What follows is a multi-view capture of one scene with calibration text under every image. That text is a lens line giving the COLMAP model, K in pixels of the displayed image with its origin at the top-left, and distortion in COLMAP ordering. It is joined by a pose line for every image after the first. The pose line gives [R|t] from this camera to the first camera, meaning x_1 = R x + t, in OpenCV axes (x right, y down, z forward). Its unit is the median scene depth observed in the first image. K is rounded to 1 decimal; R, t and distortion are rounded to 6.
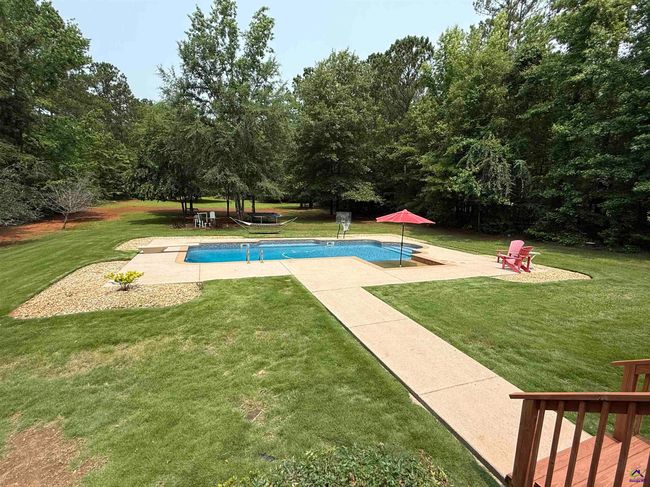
lens RADIAL K [[304.9, 0, 328.2], [0, 304.9, 241.0], [0, 0, 1]] dist [0.001965, -0.000032]
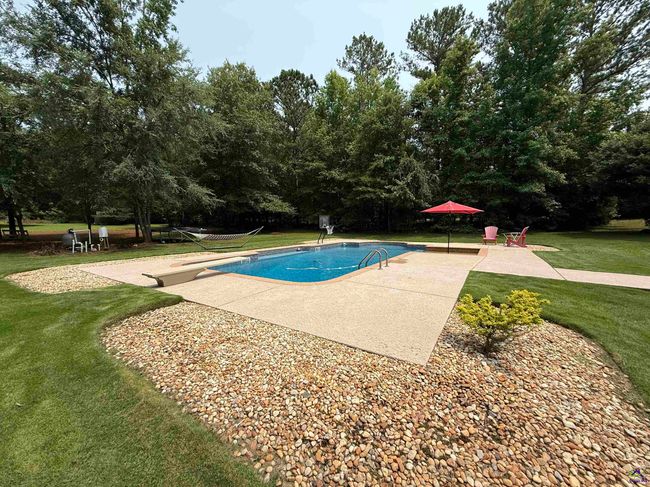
lens RADIAL K [[253.4, 0, 325.0], [0, 253.4, 243.5], [0, 0, 1]] dist [-0.000401, 0.000024]
pose [[0.822083, -0.083490, 0.563213, -0.271841], [0.109652, 0.993889, -0.012719, 0.002740], [-0.558709, 0.072214, 0.826214, 0.234950]]
